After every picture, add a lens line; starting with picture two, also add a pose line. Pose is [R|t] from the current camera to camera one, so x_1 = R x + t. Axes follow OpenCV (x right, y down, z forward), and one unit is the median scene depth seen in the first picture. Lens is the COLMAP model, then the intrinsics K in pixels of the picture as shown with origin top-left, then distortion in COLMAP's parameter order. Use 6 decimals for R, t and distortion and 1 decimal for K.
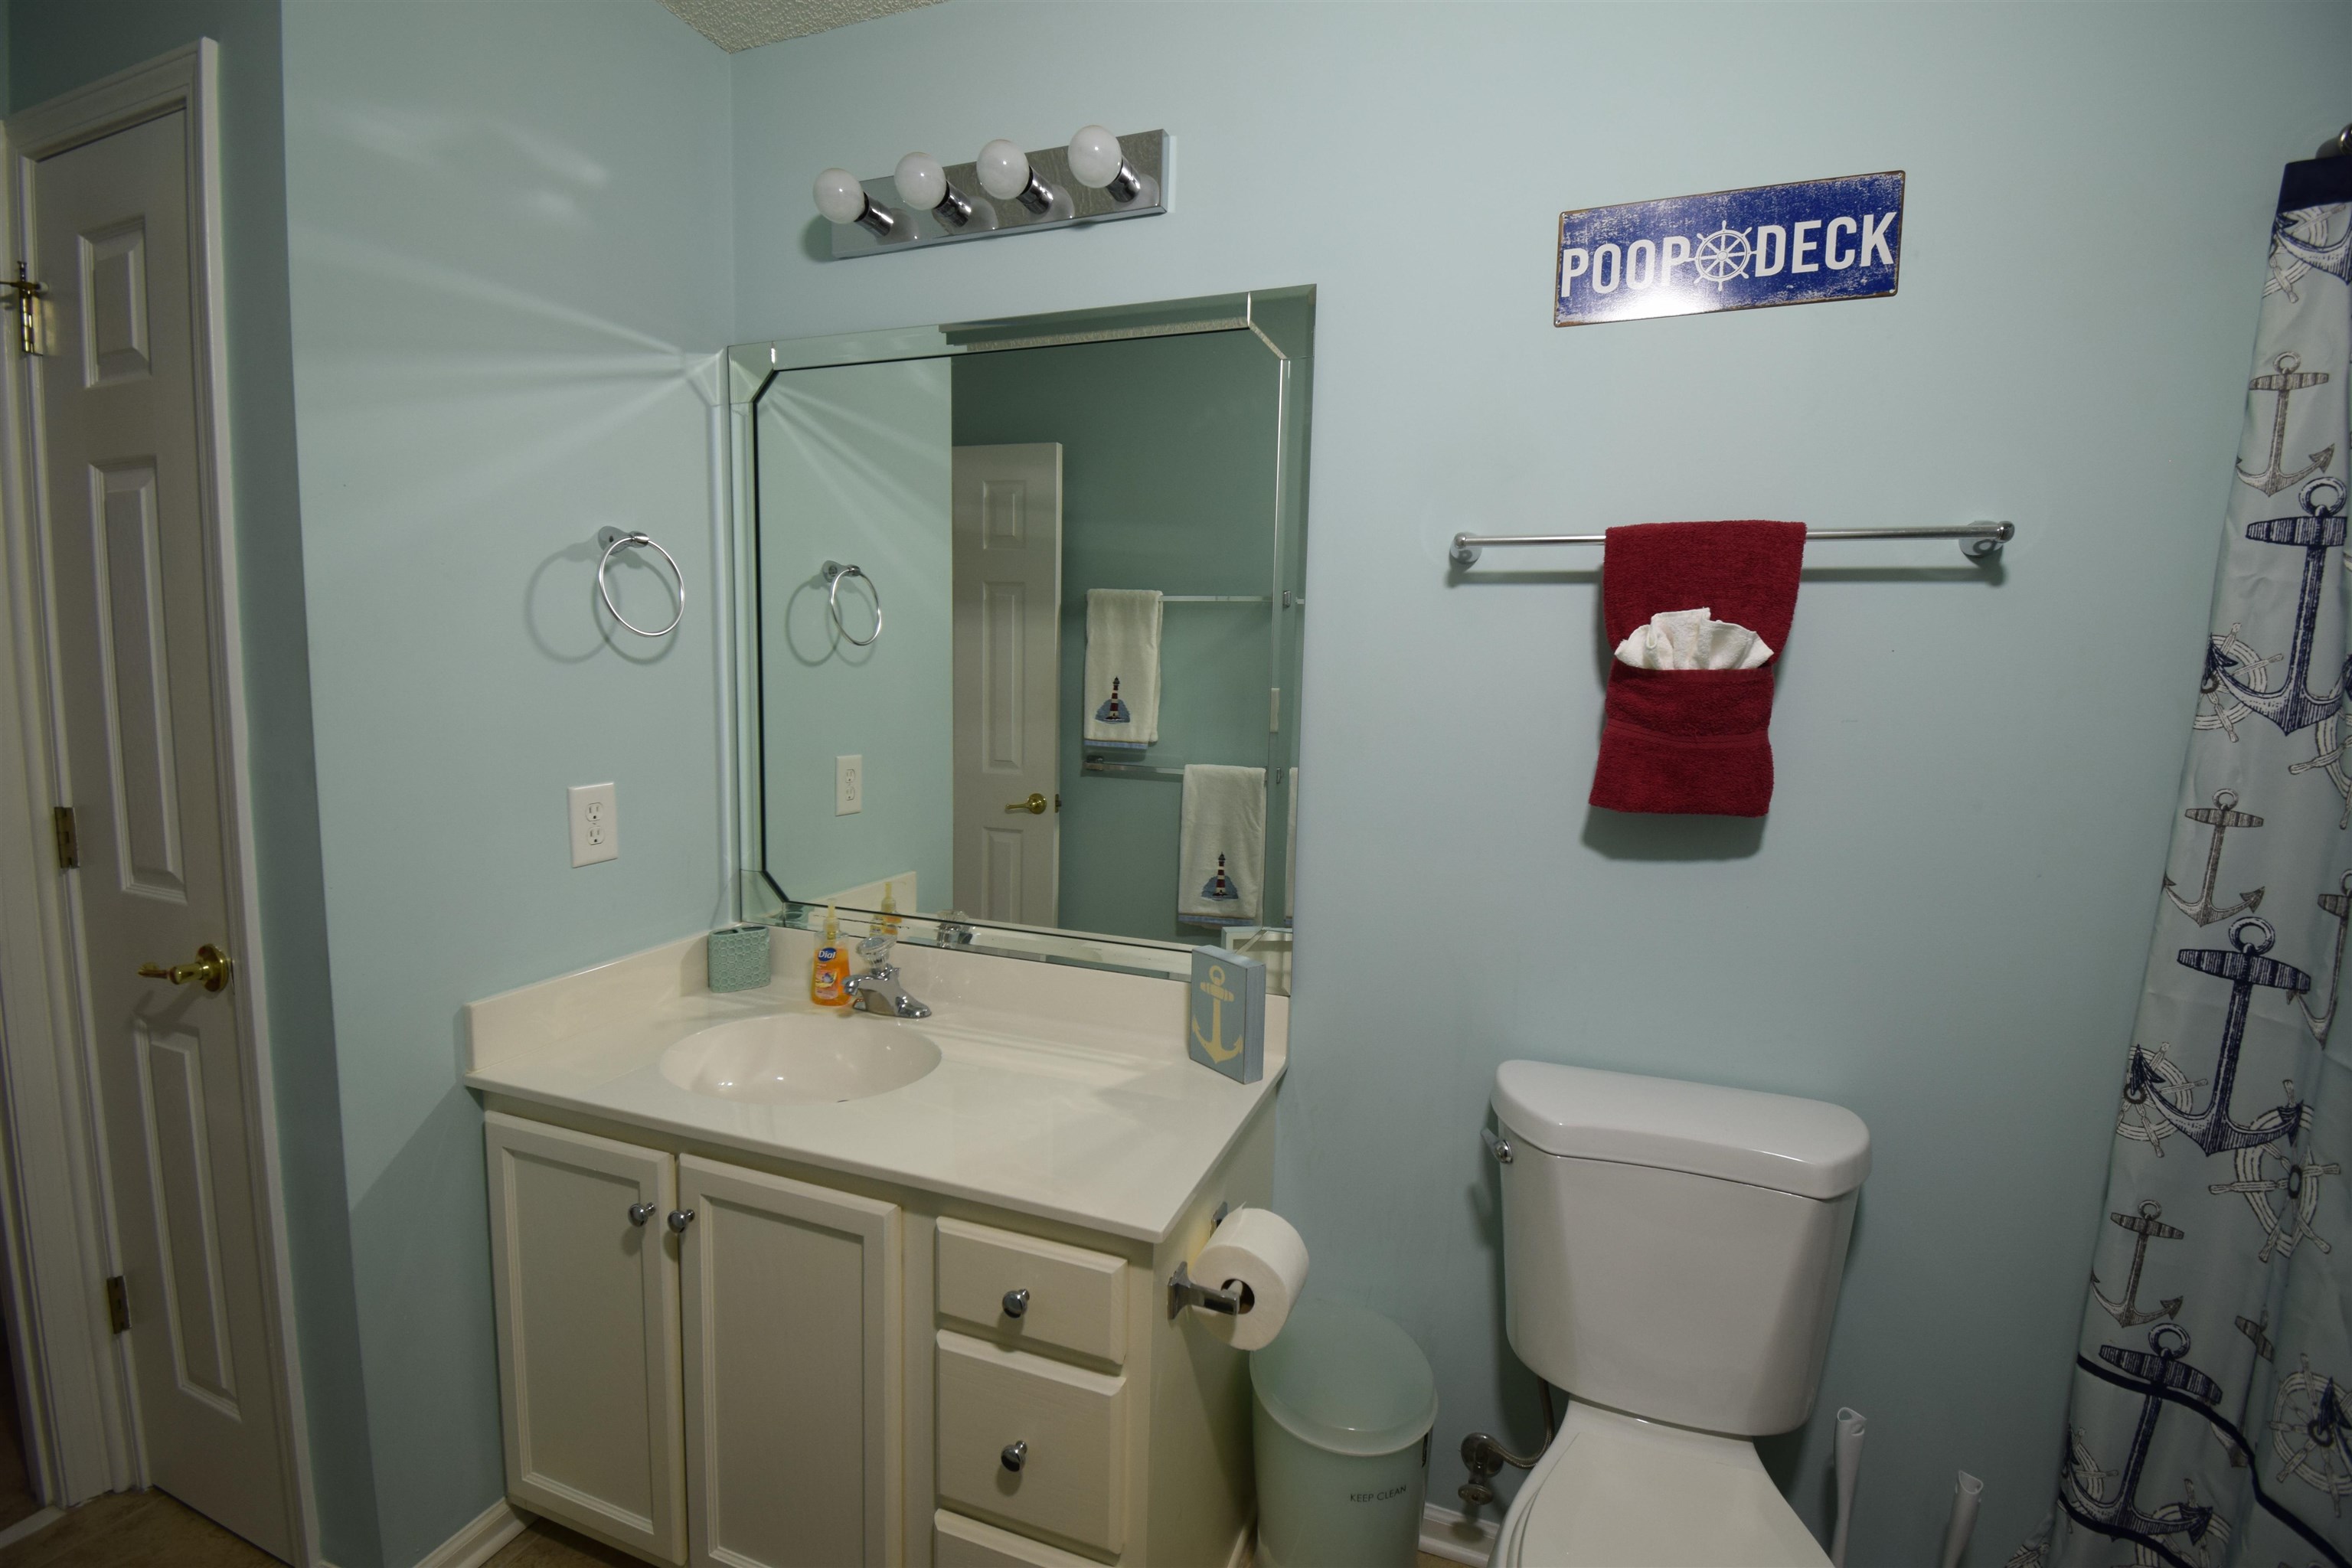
lens RADIAL K [[1036.2, 0, 1176.1], [0, 1036.2, 779.1], [0, 0, 1]] dist [0.019598, -0.024332]
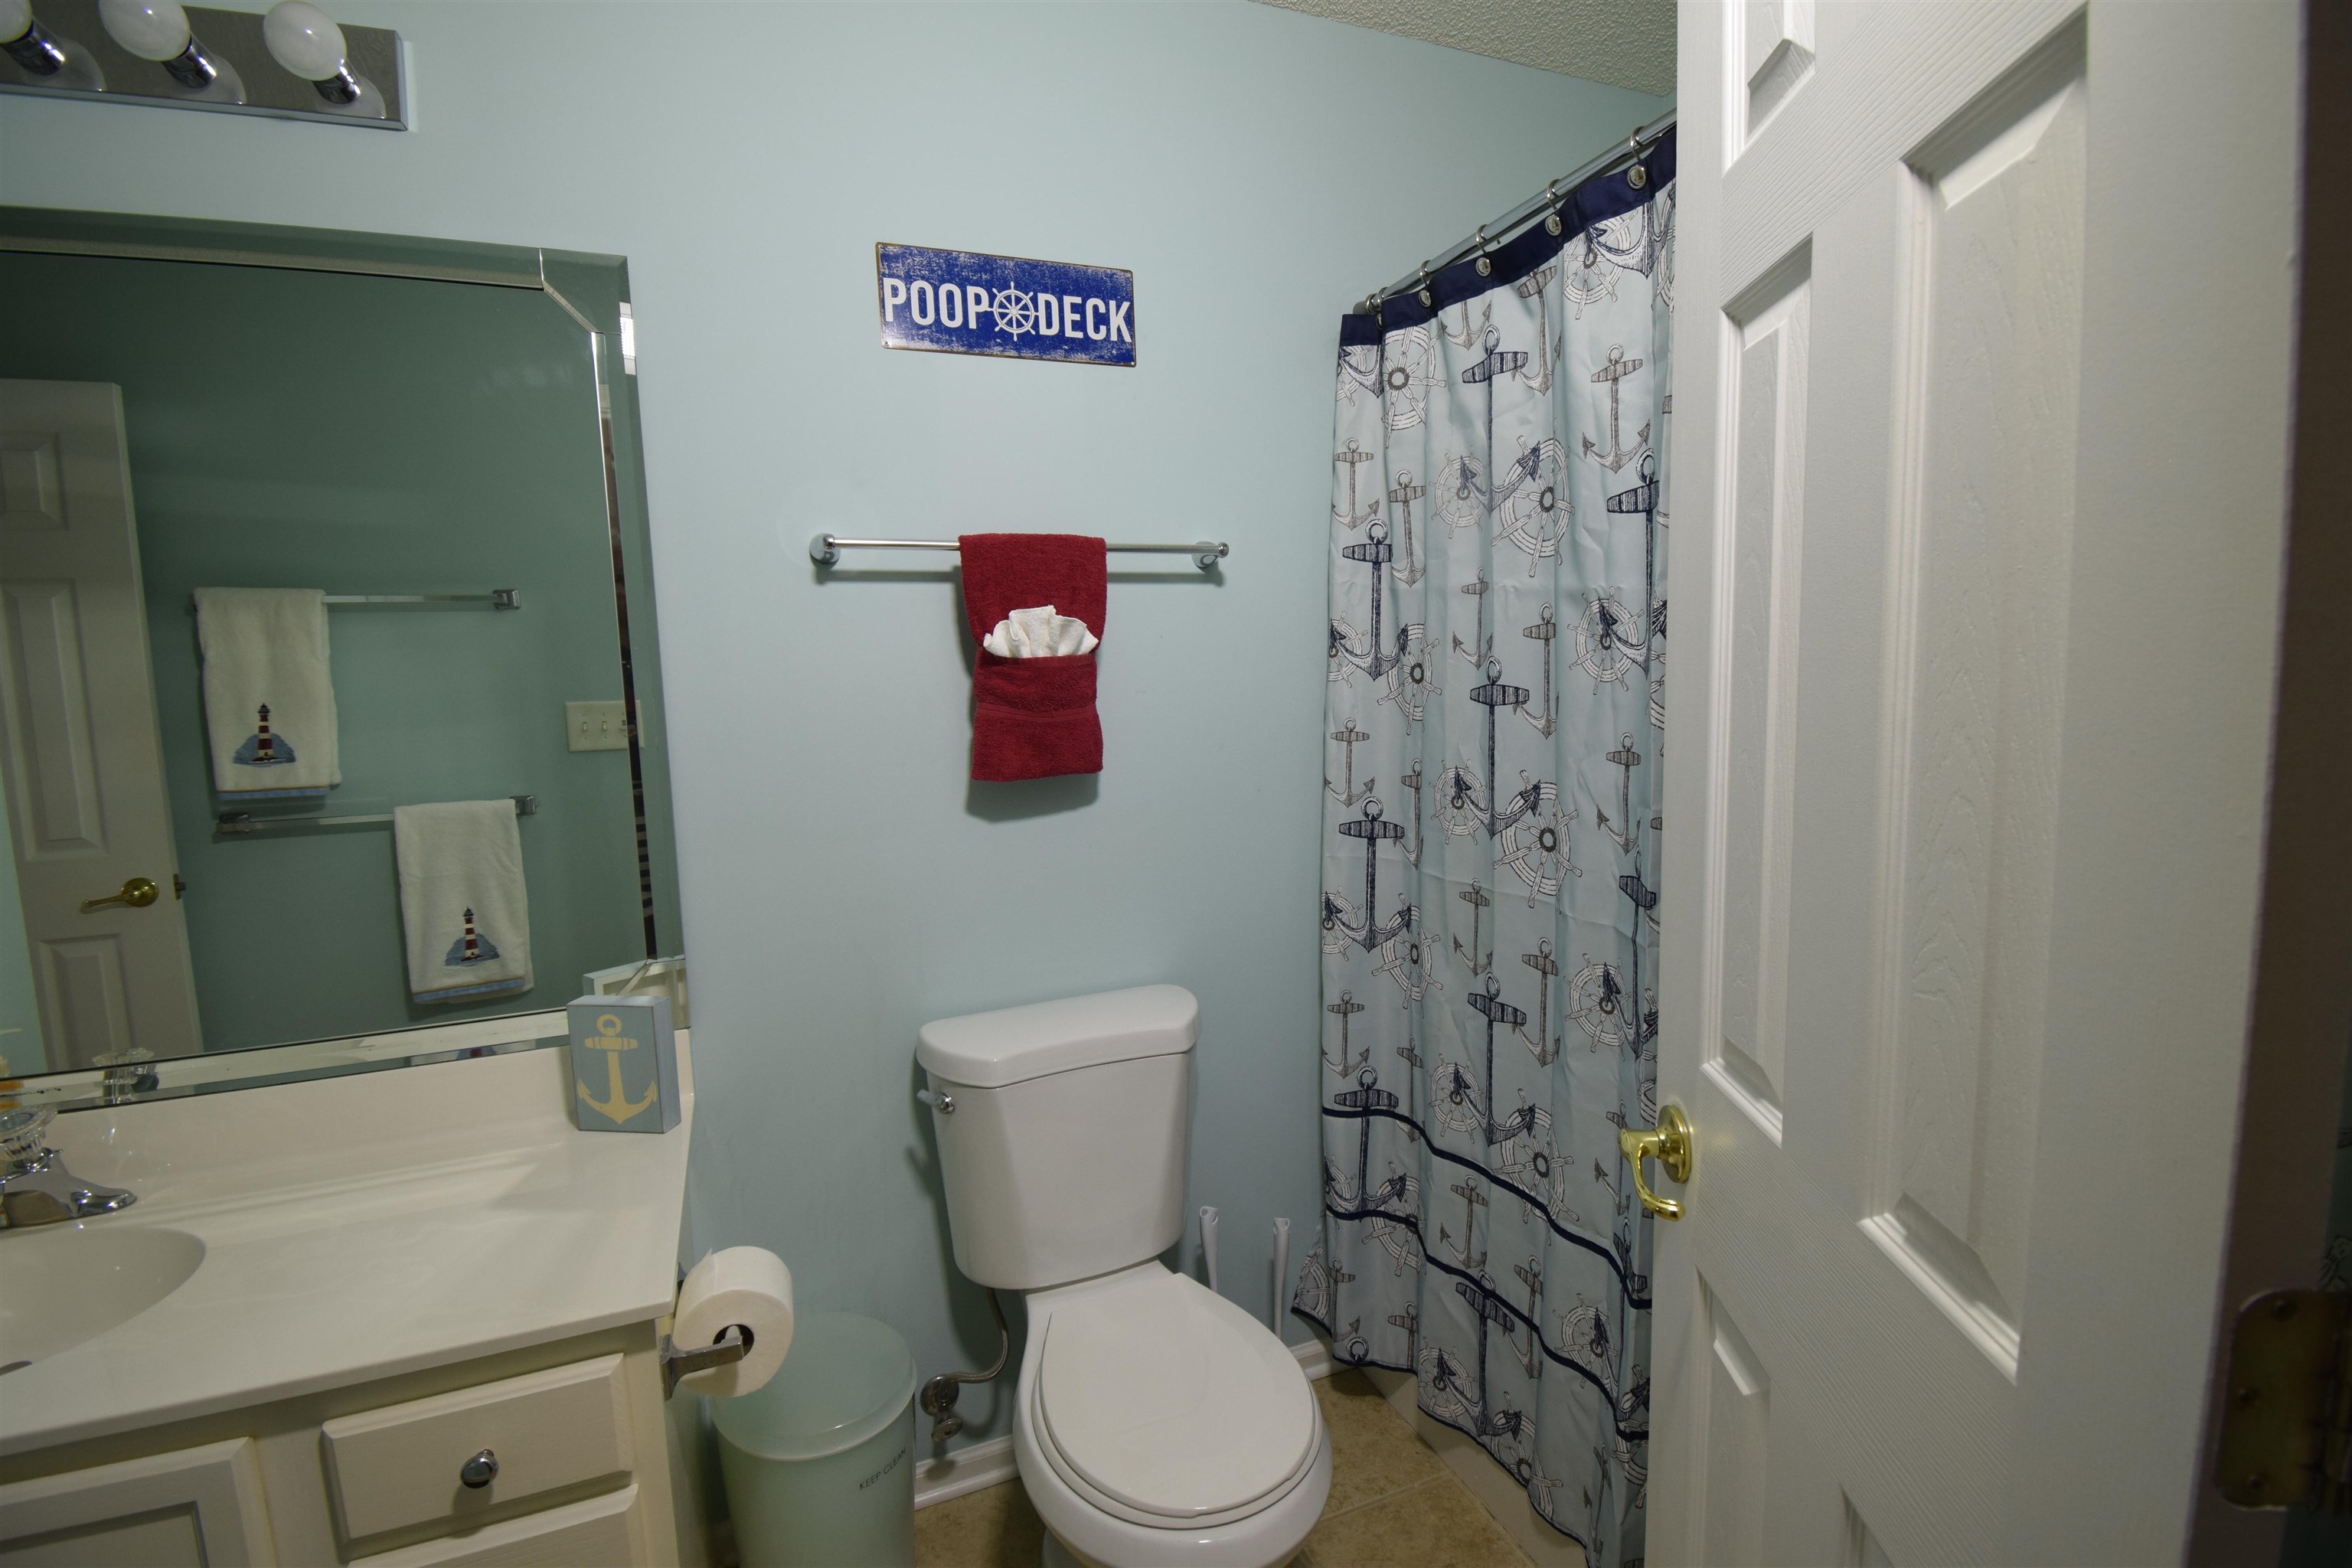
lens RADIAL K [[1036.2, 0, 1176.1], [0, 1036.2, 779.1], [0, 0, 1]] dist [0.019598, -0.024332]
pose [[0.731709, -0.118796, 0.671185, -0.212930], [0.119157, 0.991826, 0.045645, -0.001444], [-0.671121, 0.046577, 0.739883, 0.014465]]
